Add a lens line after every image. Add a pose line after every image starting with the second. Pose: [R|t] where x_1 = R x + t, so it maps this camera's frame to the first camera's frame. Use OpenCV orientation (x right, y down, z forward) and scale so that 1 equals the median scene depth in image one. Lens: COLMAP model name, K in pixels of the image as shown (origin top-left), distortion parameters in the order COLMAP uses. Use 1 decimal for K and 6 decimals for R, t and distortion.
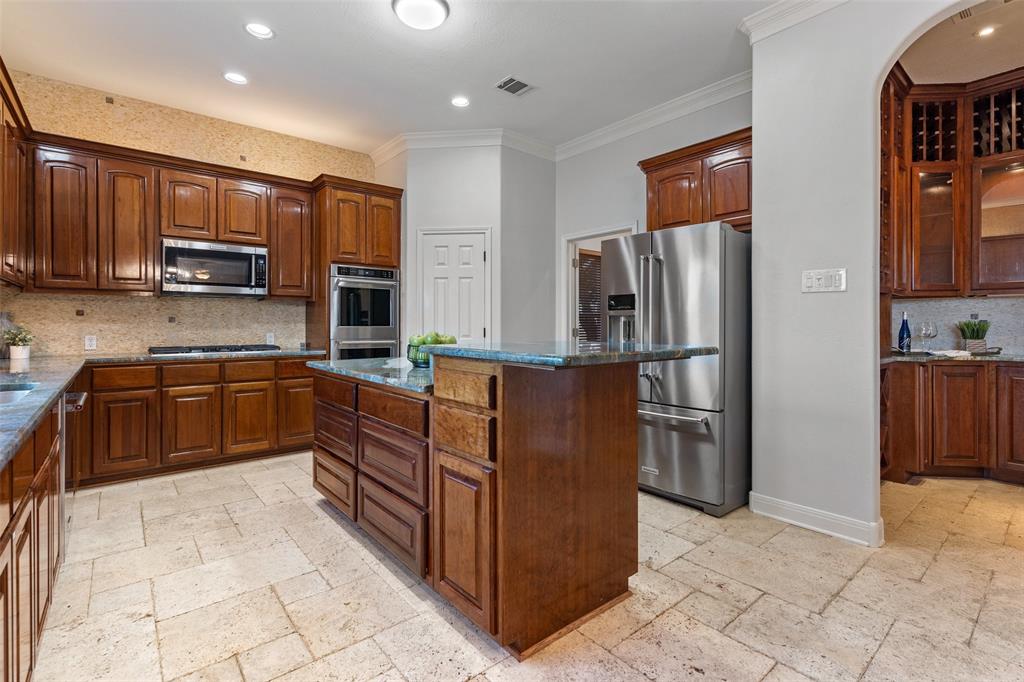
lens RADIAL K [[474.2, 0, 511.6], [0, 474.2, 322.6], [0, 0, 1]] dist [-0.002812, 0.000059]
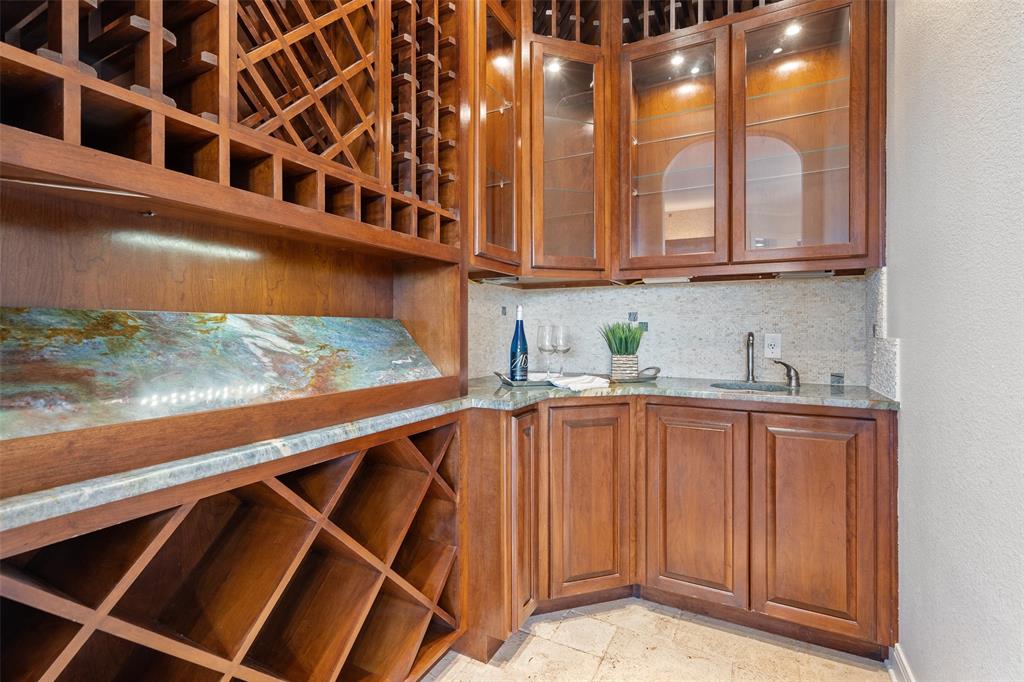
lens RADIAL K [[474.2, 0, 510.6], [0, 474.2, 330.1], [0, 0, 1]] dist [-0.002812, 0.000059]
pose [[0.924628, -0.003490, 0.380856, 0.655366], [0.002275, 0.999991, 0.003641, 0.002823], [-0.380866, -0.002500, 0.924627, 0.535614]]
